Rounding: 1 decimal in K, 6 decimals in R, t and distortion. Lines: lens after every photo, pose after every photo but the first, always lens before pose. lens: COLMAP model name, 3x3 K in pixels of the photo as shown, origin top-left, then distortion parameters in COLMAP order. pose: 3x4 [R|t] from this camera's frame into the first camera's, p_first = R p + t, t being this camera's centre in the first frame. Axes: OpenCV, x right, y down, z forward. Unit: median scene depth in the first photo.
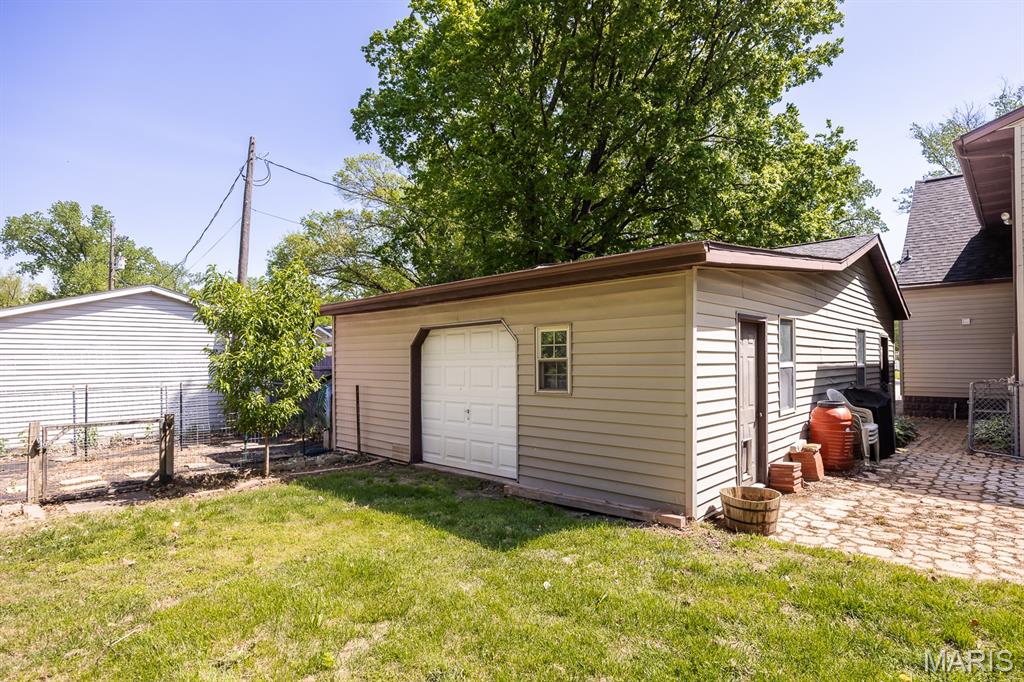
lens RADIAL K [[526.7, 0, 581.0], [0, 526.7, 353.9], [0, 0, 1]] dist [-0.001854, 0.000108]
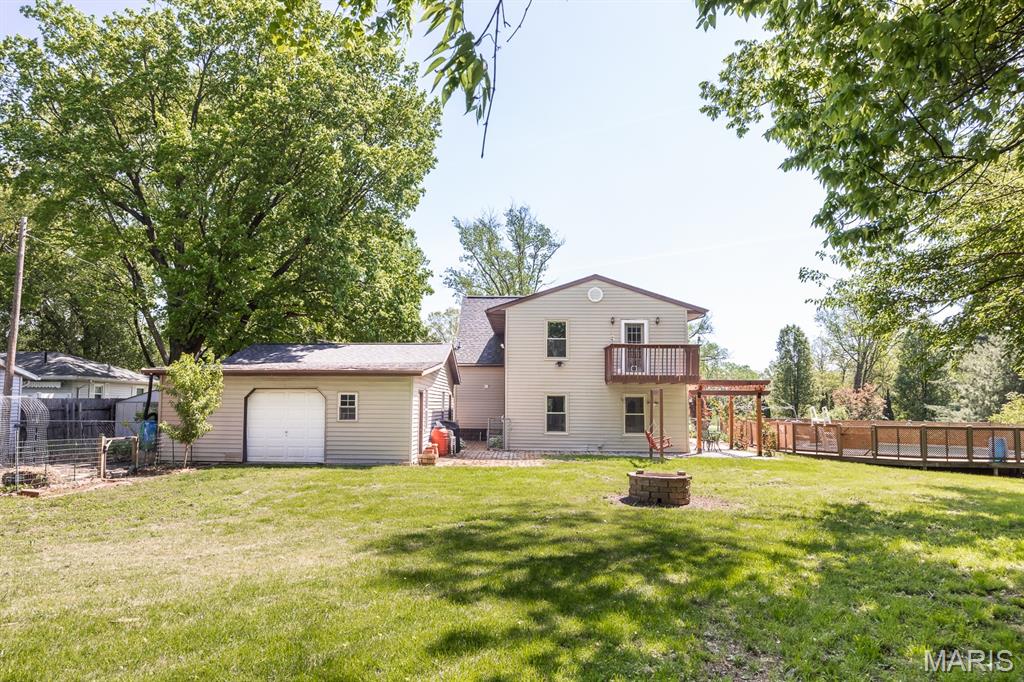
lens RADIAL K [[685.6, 0, 512.0], [0, 685.6, 341.0], [0, 0, 1]] dist [-0.004537, -0.000426]
pose [[0.779523, 0.068787, 0.622585, -1.098662], [-0.018868, 0.996079, -0.086430, -0.024643], [-0.626089, 0.055627, 0.777765, -1.453745]]
